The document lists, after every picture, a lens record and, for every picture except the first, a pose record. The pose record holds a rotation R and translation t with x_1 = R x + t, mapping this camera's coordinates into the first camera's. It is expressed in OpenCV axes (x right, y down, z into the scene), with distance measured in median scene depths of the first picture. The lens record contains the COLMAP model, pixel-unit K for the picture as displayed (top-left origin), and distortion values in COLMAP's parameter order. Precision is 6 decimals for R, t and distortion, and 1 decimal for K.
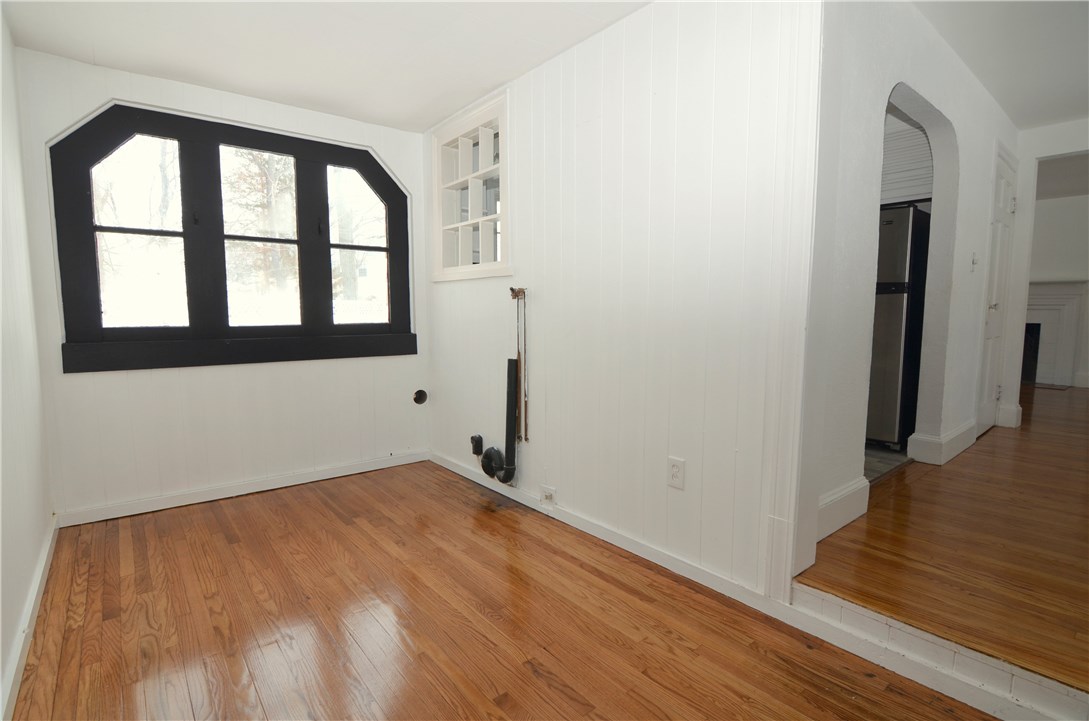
lens RADIAL K [[522.5, 0, 544.5], [0, 522.5, 363.7], [0, 0, 1]] dist [-0.000787, -0.010433]
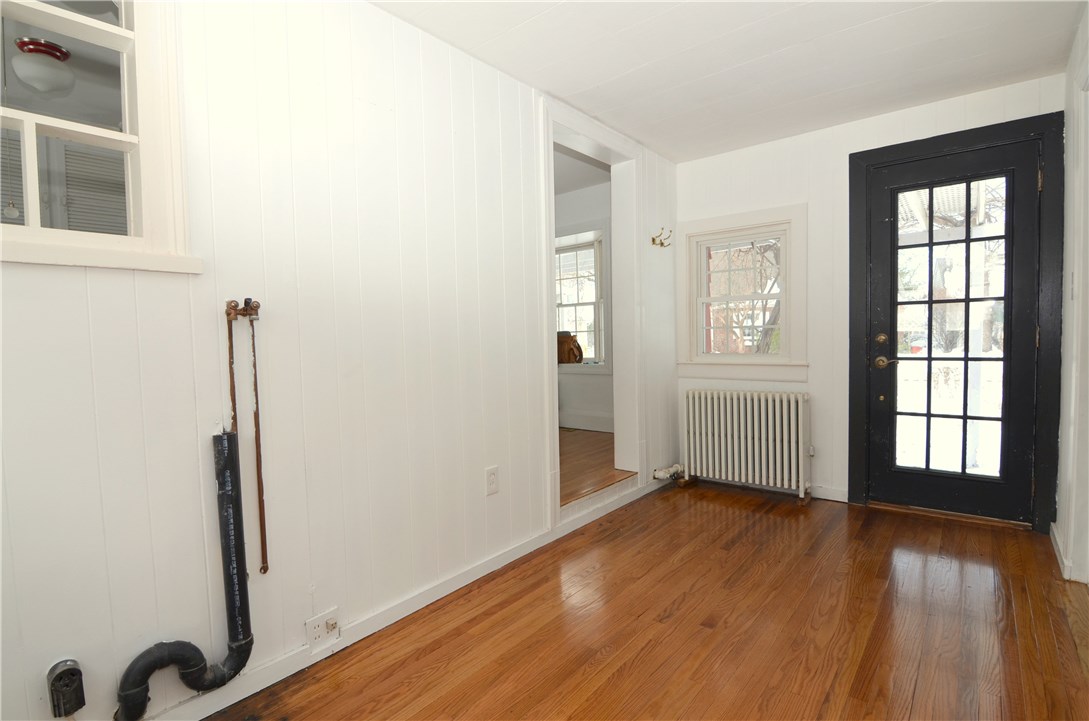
lens RADIAL K [[522.5, 0, 544.5], [0, 522.5, 363.7], [0, 0, 1]] dist [-0.000787, -0.010433]
pose [[-0.189294, -0.039575, 0.981123, -0.875329], [0.124775, 0.990118, 0.064012, -0.100006], [-0.973960, 0.134536, -0.182486, 1.071961]]
